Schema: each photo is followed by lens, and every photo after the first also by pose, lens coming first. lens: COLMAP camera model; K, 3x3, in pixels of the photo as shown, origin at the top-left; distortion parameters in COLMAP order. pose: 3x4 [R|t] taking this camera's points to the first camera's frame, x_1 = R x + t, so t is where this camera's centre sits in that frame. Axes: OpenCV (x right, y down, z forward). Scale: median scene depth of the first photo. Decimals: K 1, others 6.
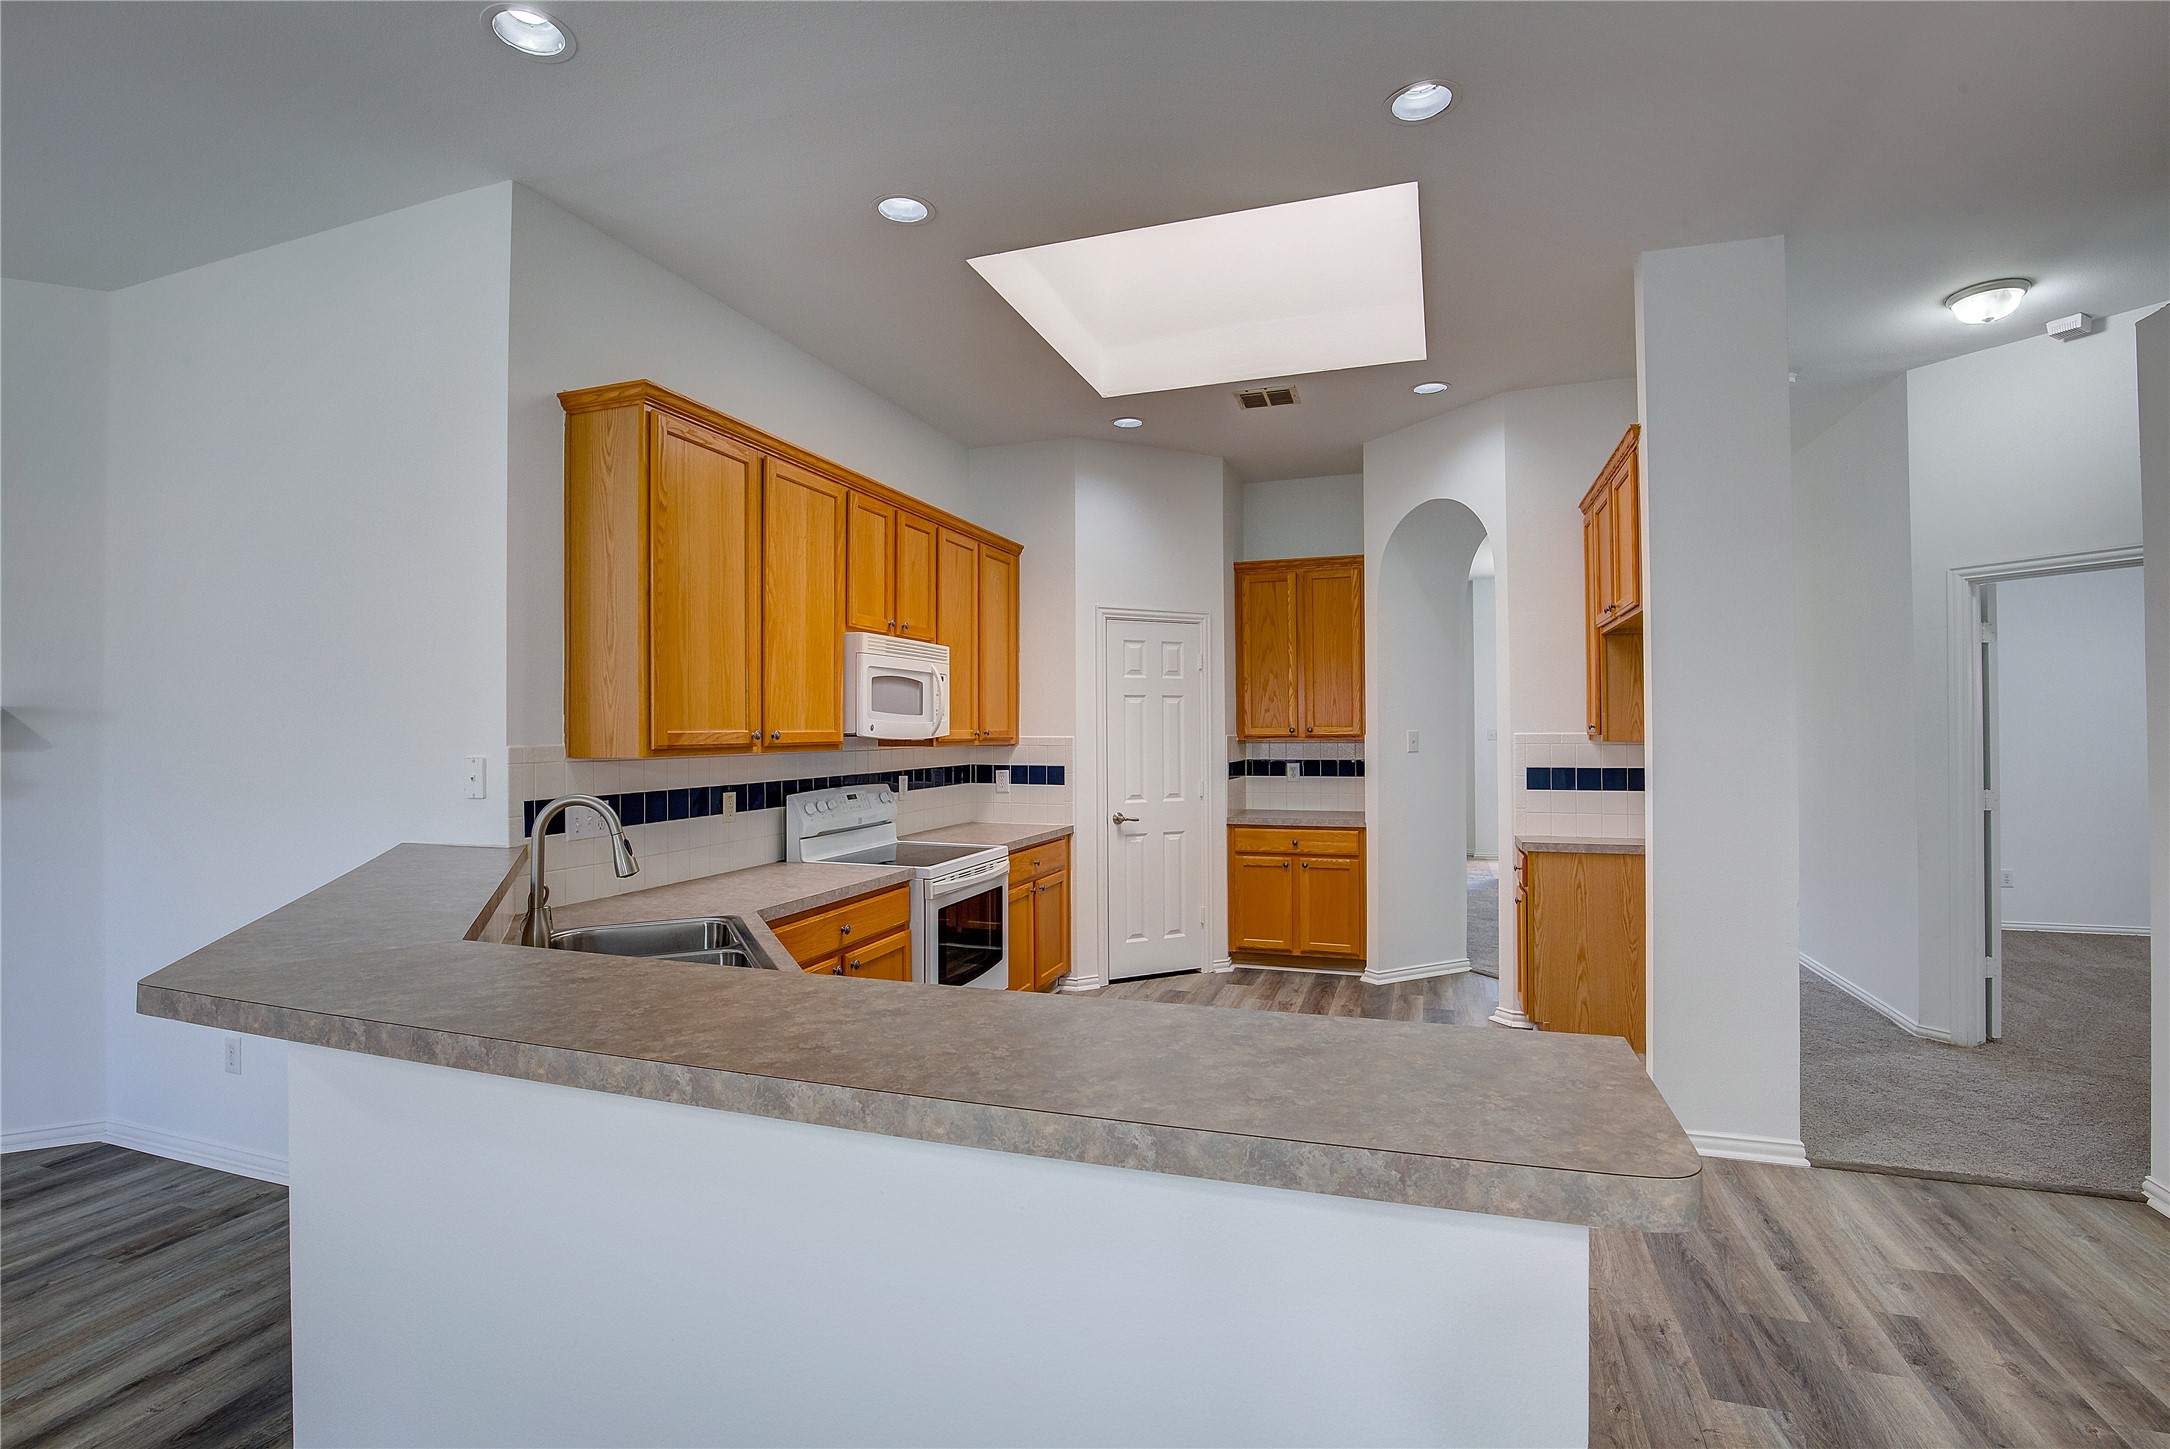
lens RADIAL K [[1007.6, 0, 1096.3], [0, 1007.6, 726.3], [0, 0, 1]] dist [-0.034891, 0.007424]
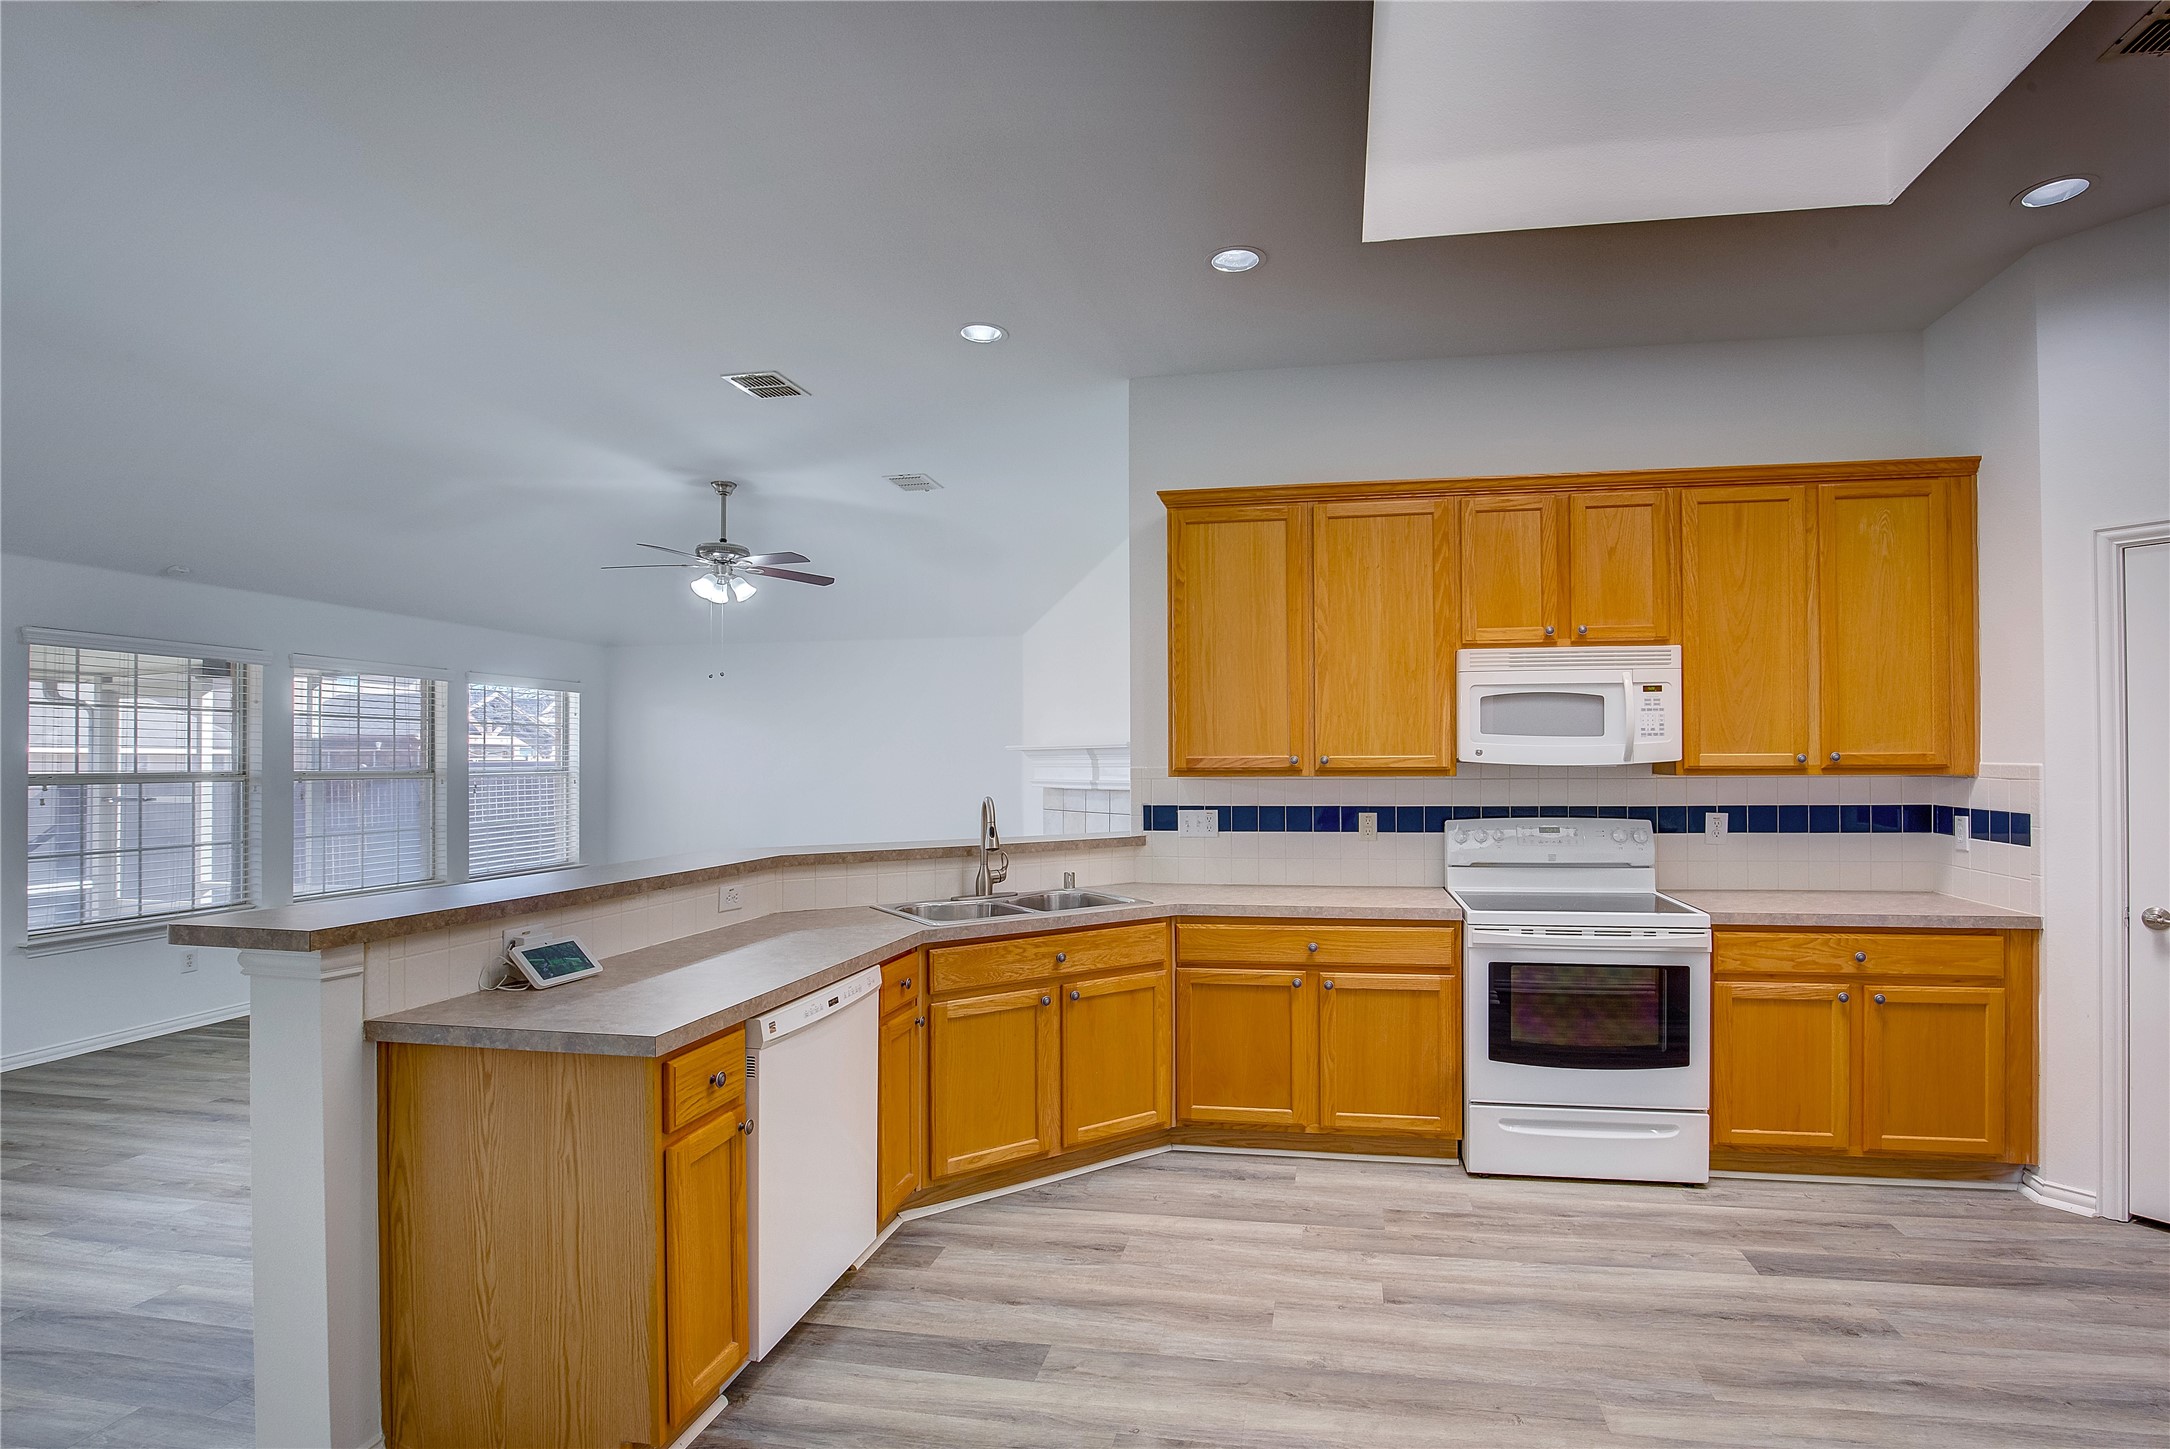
lens RADIAL K [[1007.6, 0, 1150.3], [0, 1007.6, 749.2], [0, 0, 1]] dist [-0.034891, 0.007424]
pose [[0.165175, -0.005840, -0.986247, 0.587449], [0.007049, 0.999964, -0.004741, 0.000814], [0.986239, -0.006169, 0.165210, 0.521464]]
